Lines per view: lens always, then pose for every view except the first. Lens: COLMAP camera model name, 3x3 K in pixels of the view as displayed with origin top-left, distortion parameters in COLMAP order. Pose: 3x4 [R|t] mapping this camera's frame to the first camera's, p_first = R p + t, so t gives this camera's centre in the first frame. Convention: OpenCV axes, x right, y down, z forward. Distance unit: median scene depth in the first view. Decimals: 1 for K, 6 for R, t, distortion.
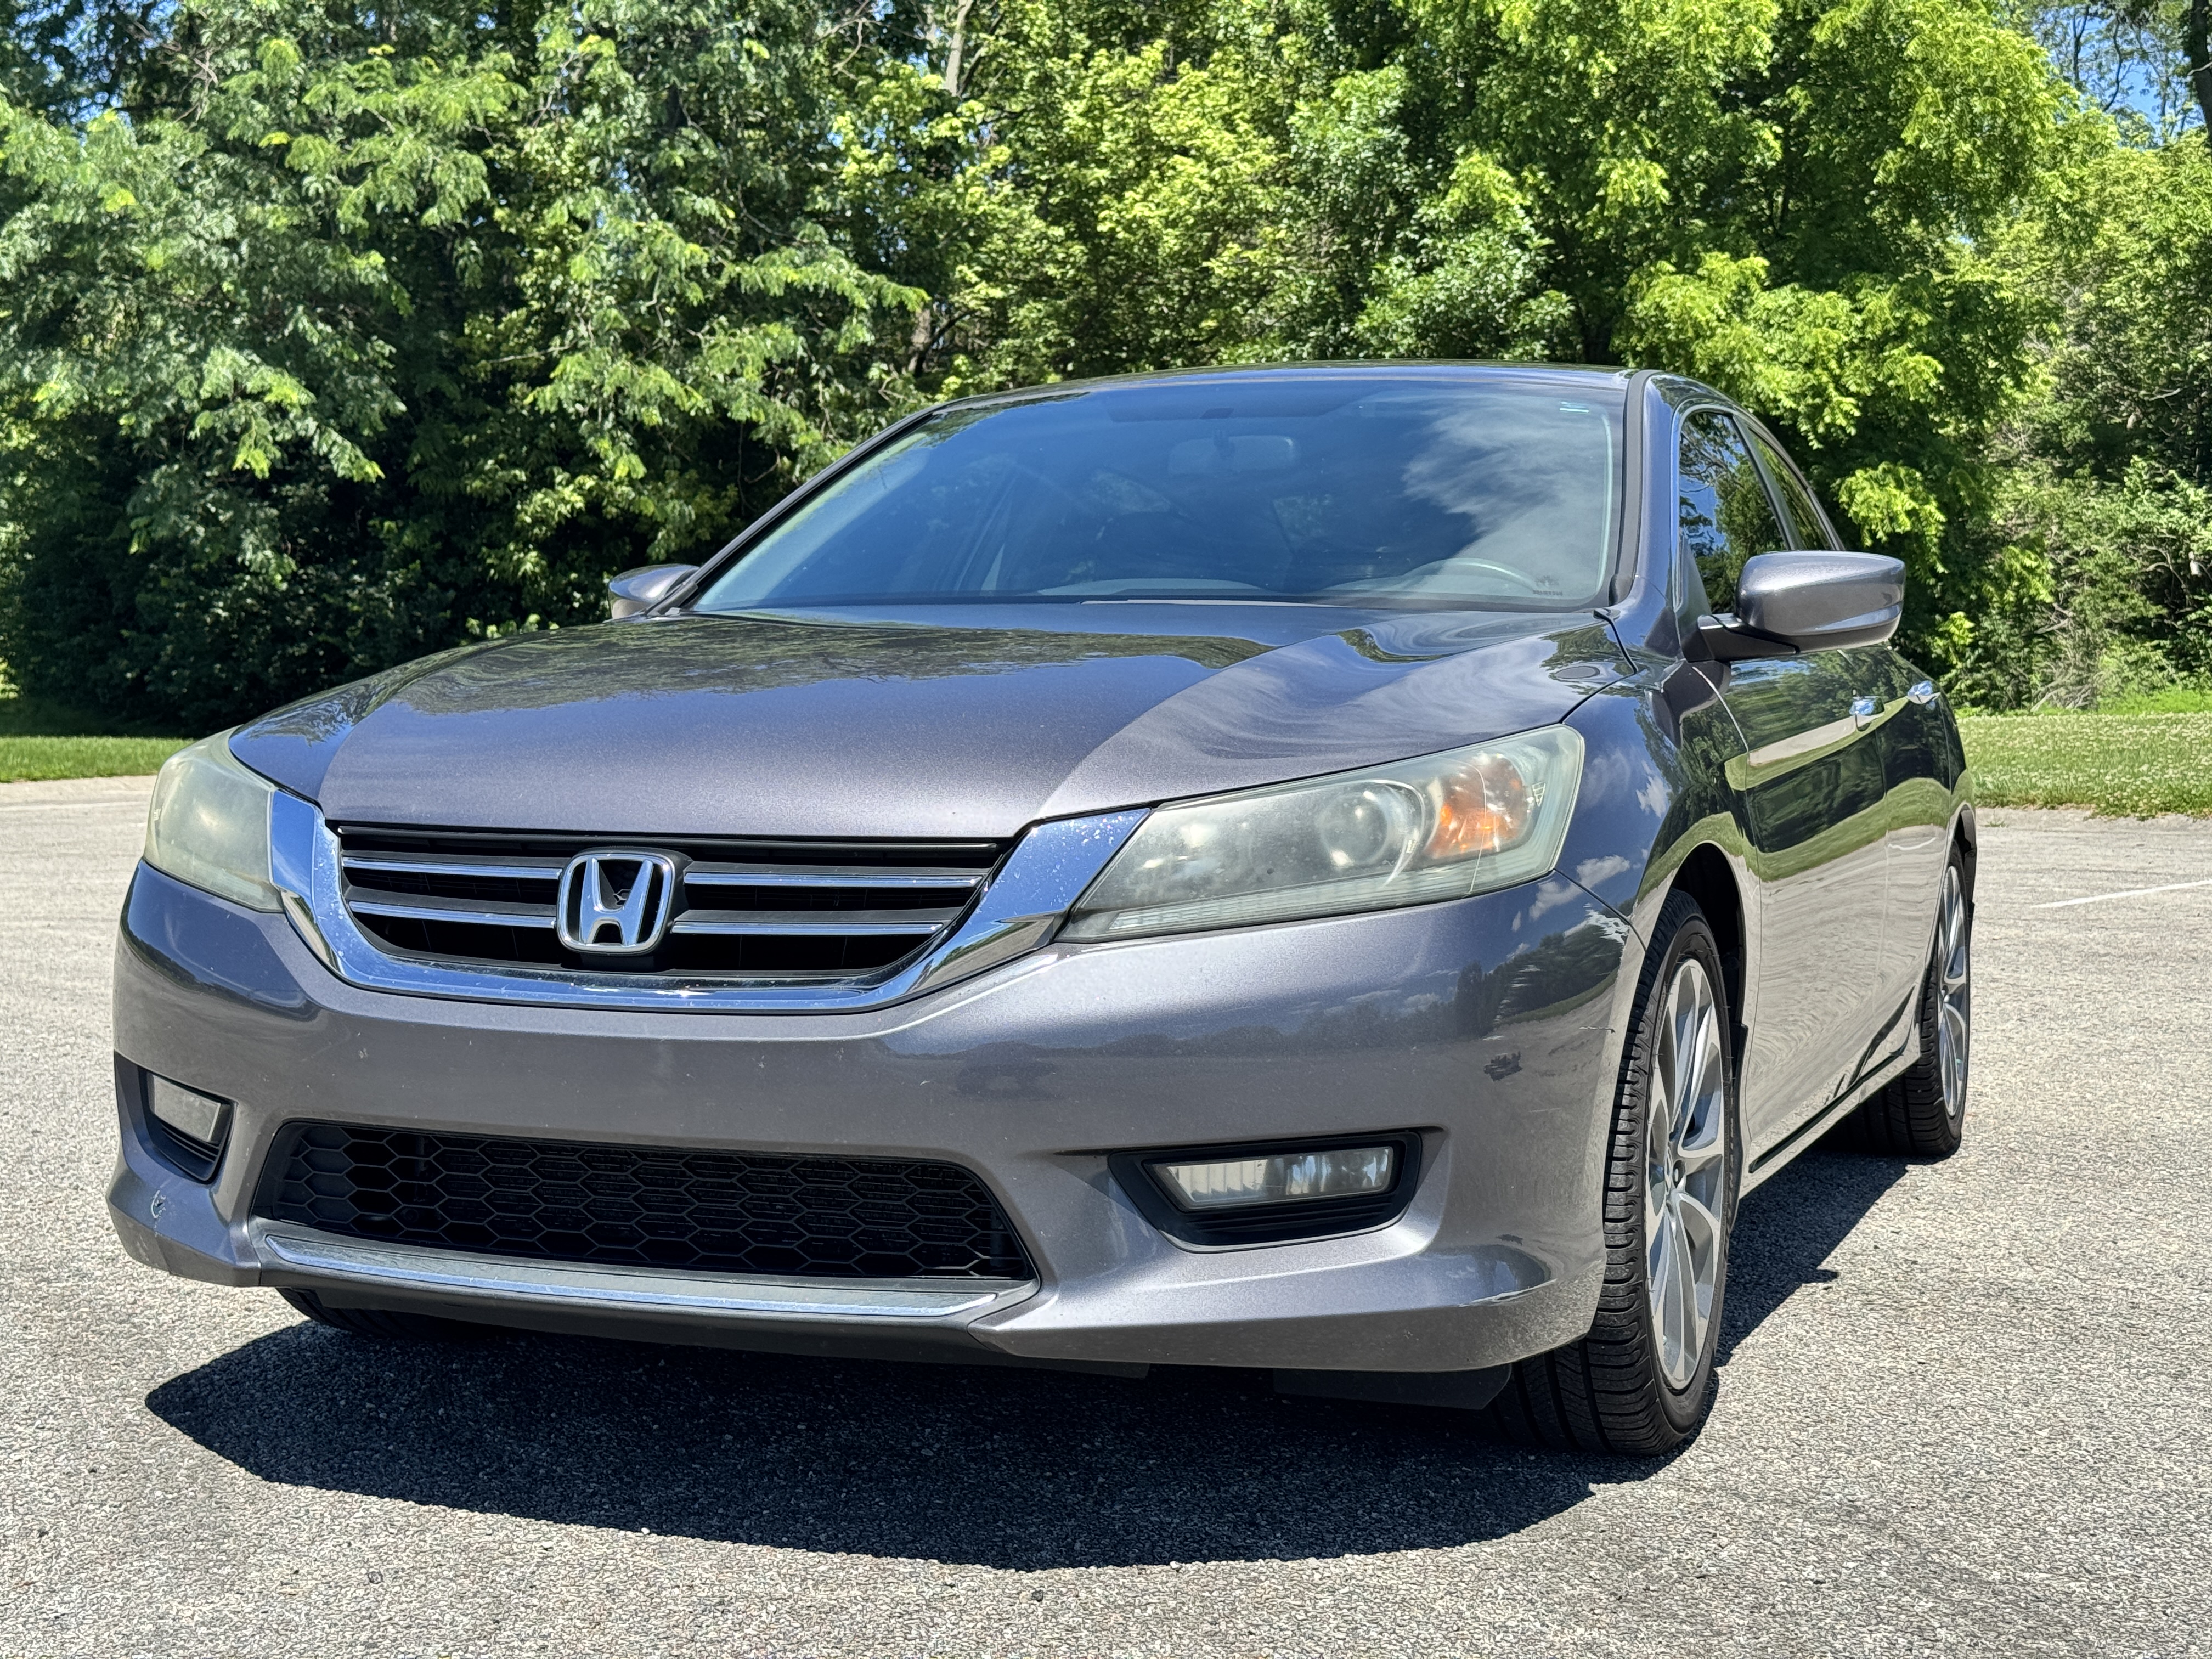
lens RADIAL K [[3003.9, 0, 1097.9], [0, 3003.9, 839.8], [0, 0, 1]] dist [0.073593, 0.000000]
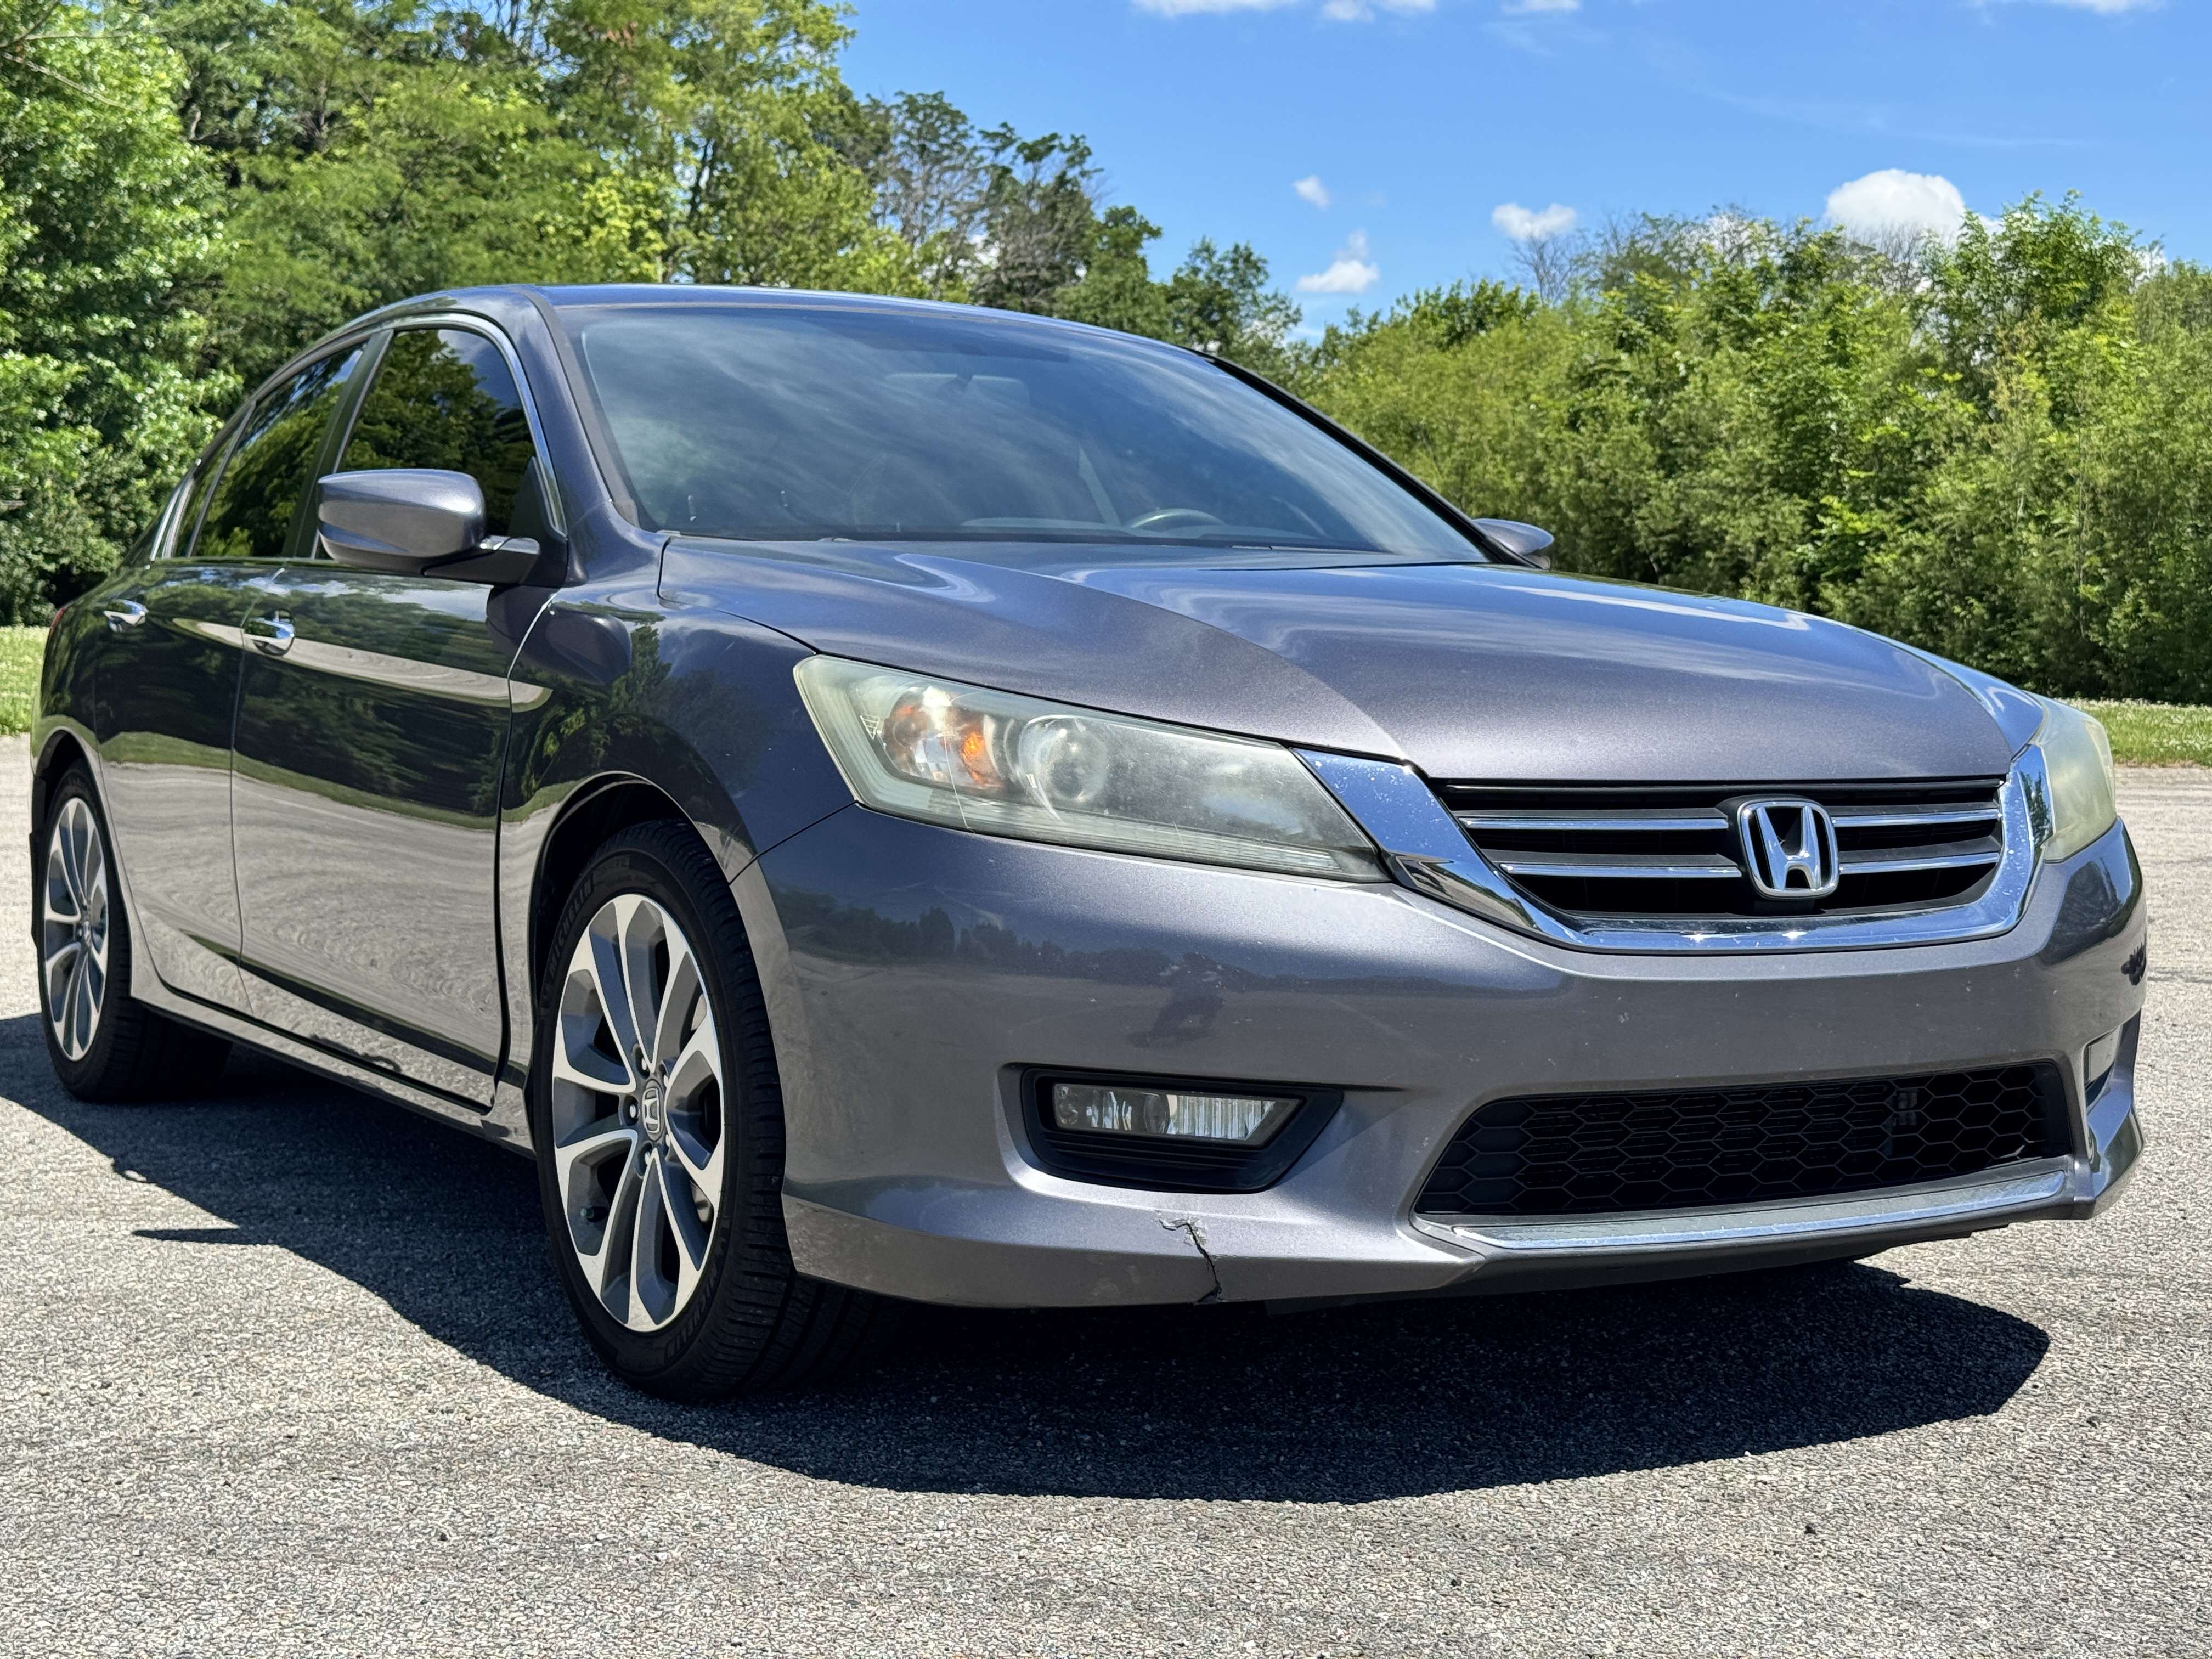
lens RADIAL K [[3003.9, 0, 1095.2], [0, 3003.9, 825.5], [0, 0, 1]] dist [0.073593, 0.000000]
pose [[0.610247, -0.037765, 0.791311, -0.096588], [0.019515, 0.999277, 0.032641, -0.002208], [-0.791971, -0.004477, 0.610543, 0.047738]]
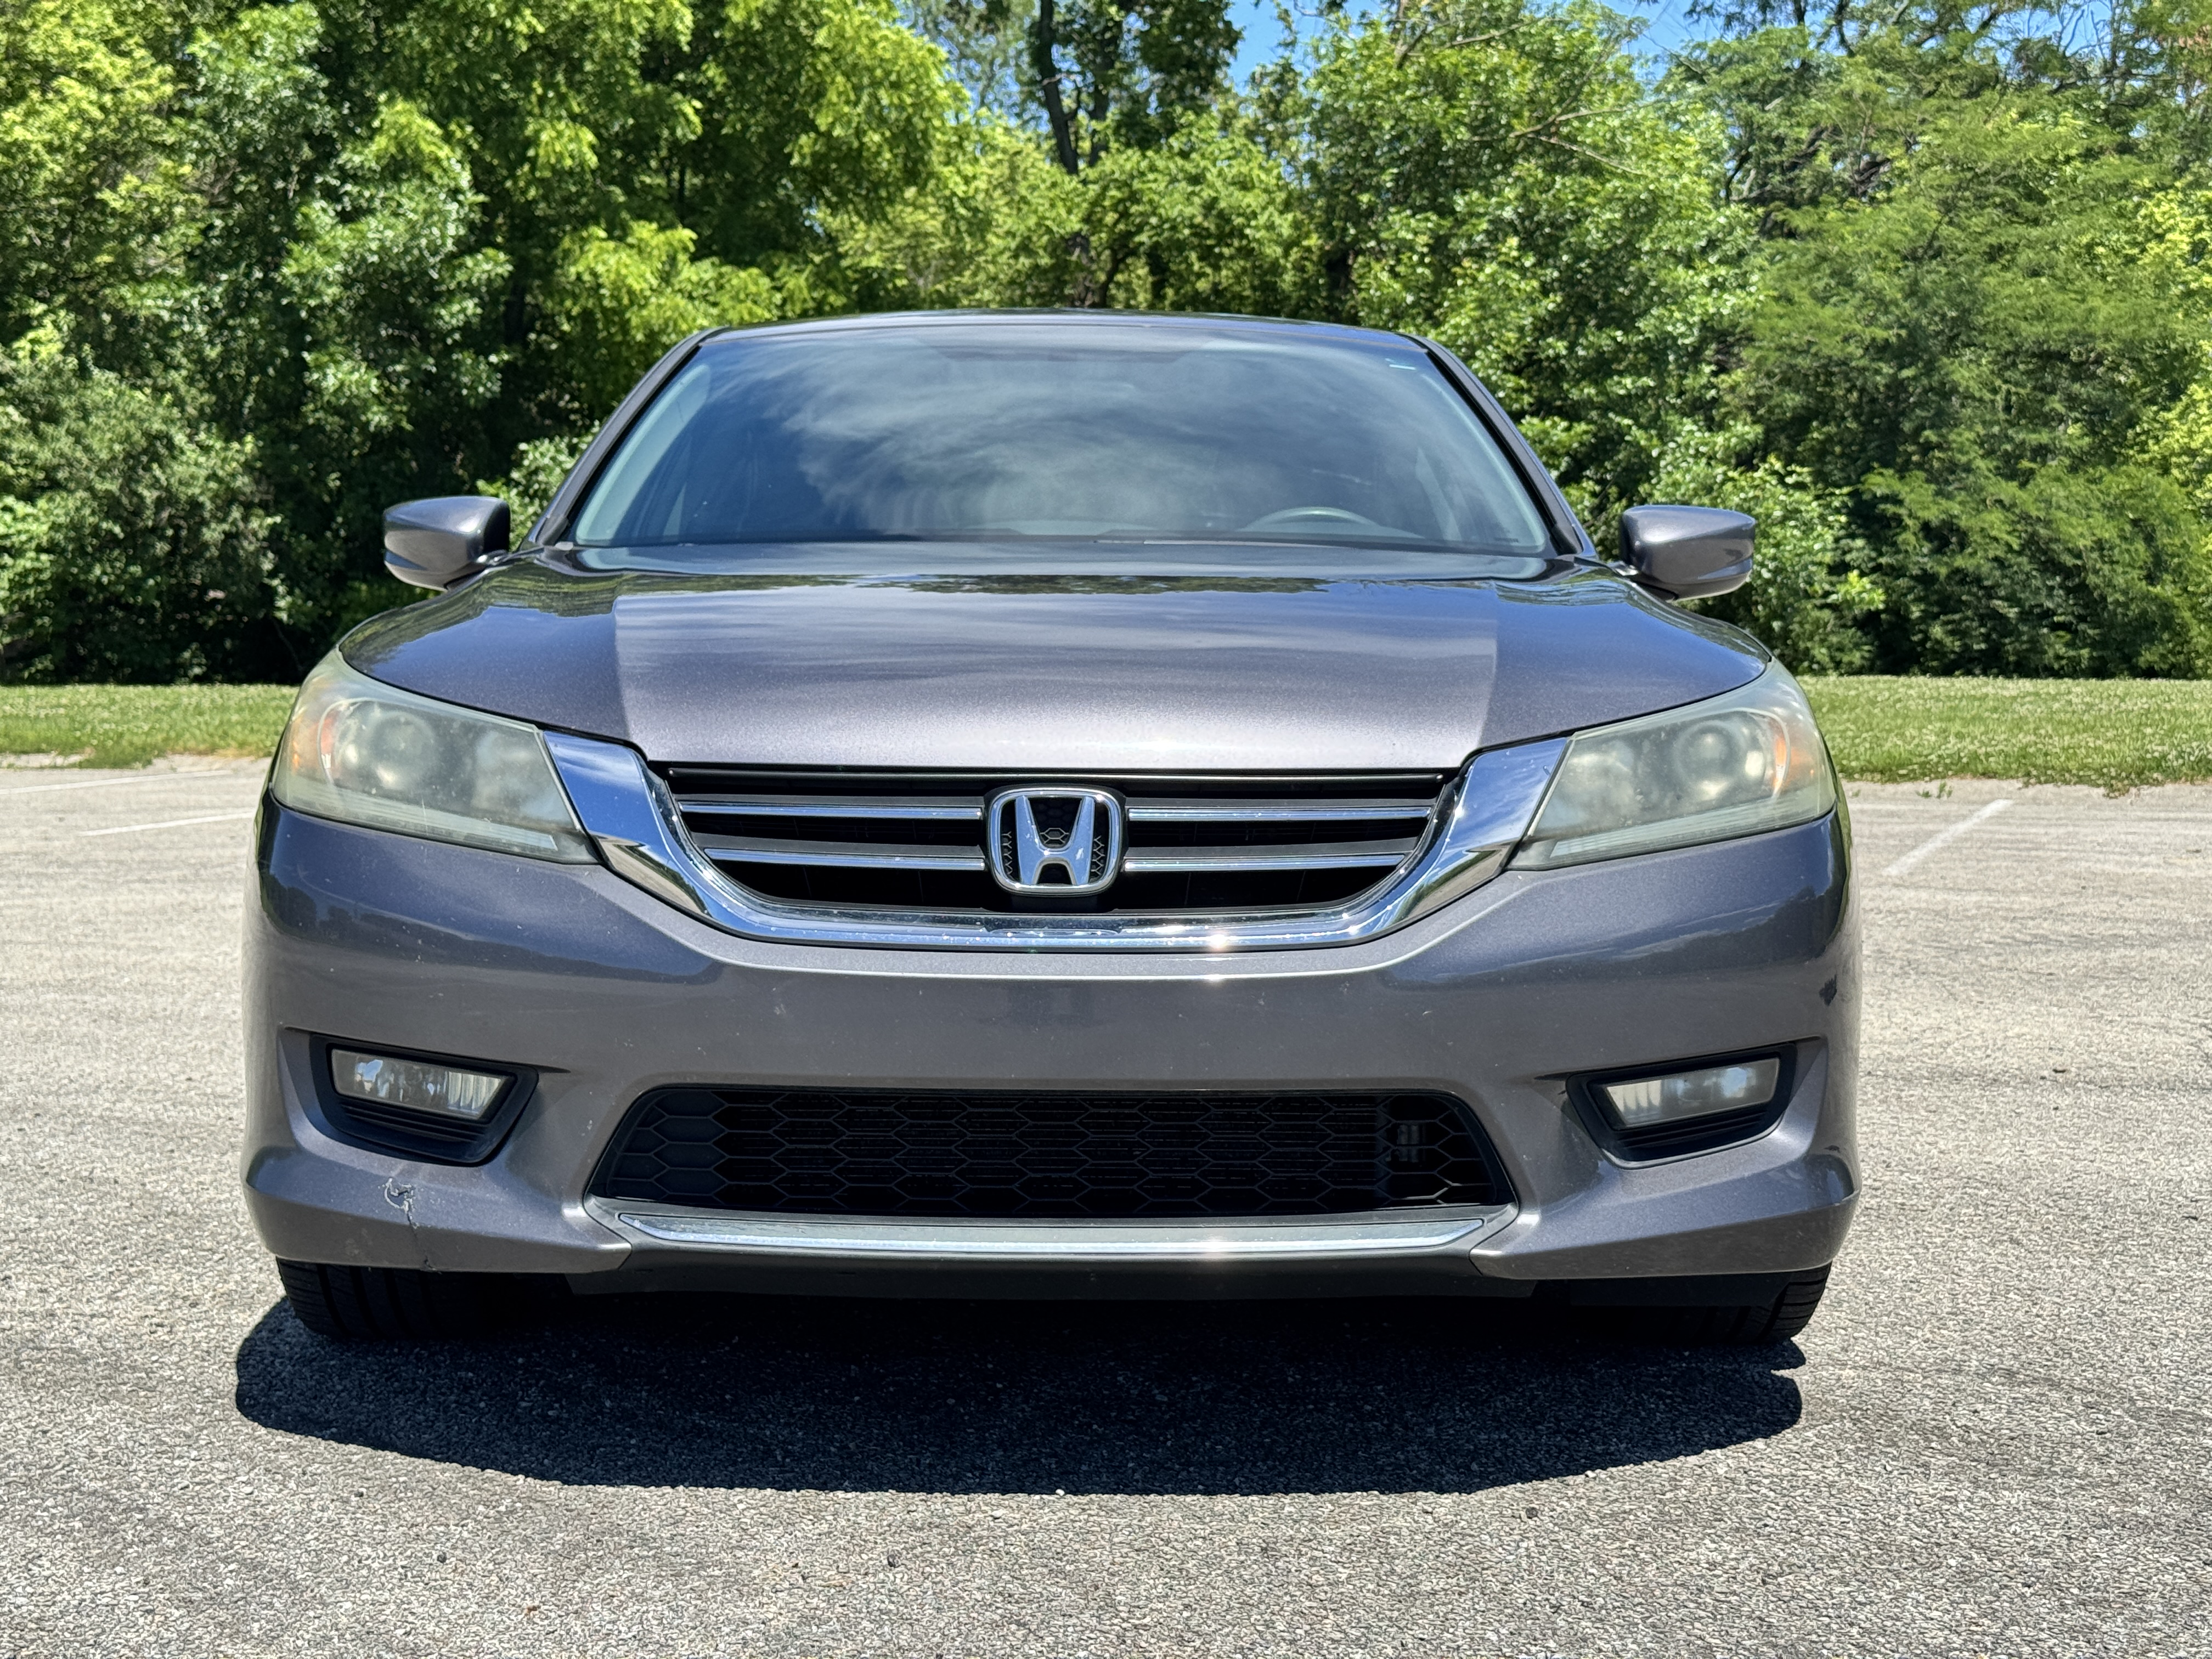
lens RADIAL K [[3003.9, 0, 1090.7], [0, 3003.9, 847.9], [0, 0, 1]] dist [0.073593, 0.000000]
pose [[0.924990, -0.019007, 0.379516, -0.044063], [0.014006, 0.999775, 0.015933, 0.000665], [-0.379733, -0.009422, 0.925048, 0.009381]]
